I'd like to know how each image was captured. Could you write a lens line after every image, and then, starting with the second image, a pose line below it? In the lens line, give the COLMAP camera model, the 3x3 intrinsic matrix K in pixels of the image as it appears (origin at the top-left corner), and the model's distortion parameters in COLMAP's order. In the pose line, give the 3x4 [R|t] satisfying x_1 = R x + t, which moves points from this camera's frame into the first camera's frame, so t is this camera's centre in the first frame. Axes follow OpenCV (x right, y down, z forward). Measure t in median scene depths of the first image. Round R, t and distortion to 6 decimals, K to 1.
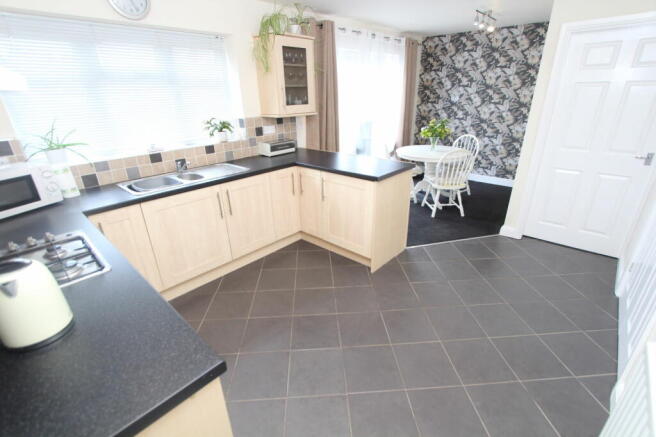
lens RADIAL K [[300.5, 0, 328.9], [0, 300.5, 218.3], [0, 0, 1]] dist [-0.004104, -0.000278]
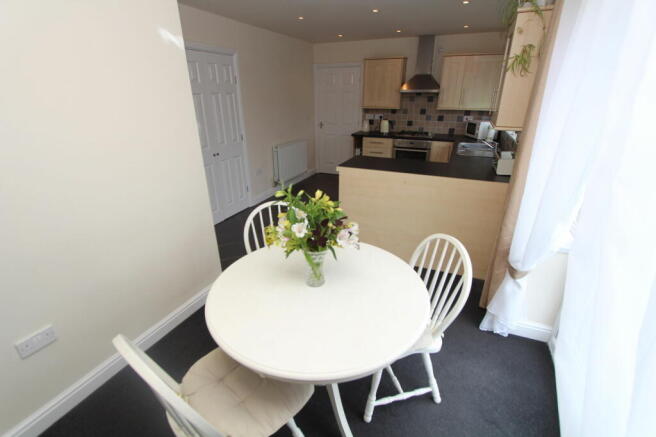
lens RADIAL K [[300.5, 0, 332.1], [0, 300.5, 219.2], [0, 0, 1]] dist [-0.004104, -0.000278]
pose [[-0.942500, 0.153500, -0.296869, 0.615749], [-0.108704, 0.699181, 0.706633, -0.753102], [0.316033, 0.698272, -0.642292, 1.701145]]
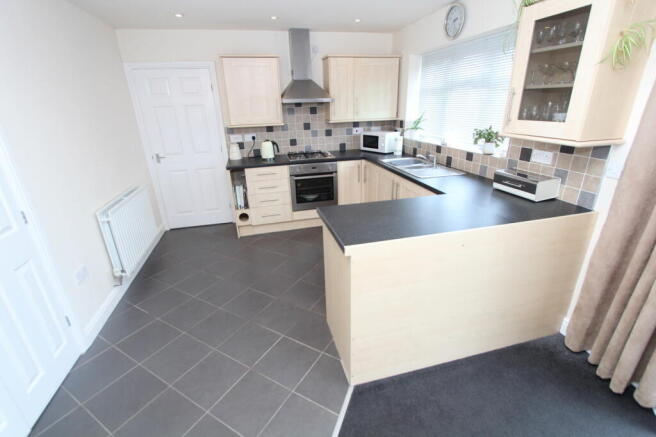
lens RADIAL K [[300.5, 0, 324.6], [0, 300.5, 217.1], [0, 0, 1]] dist [-0.004104, -0.000278]
pose [[-0.558980, 0.331586, -0.759995, 0.650334], [-0.283872, 0.784647, 0.551131, -0.472987], [0.779075, 0.523812, -0.344474, 1.069908]]
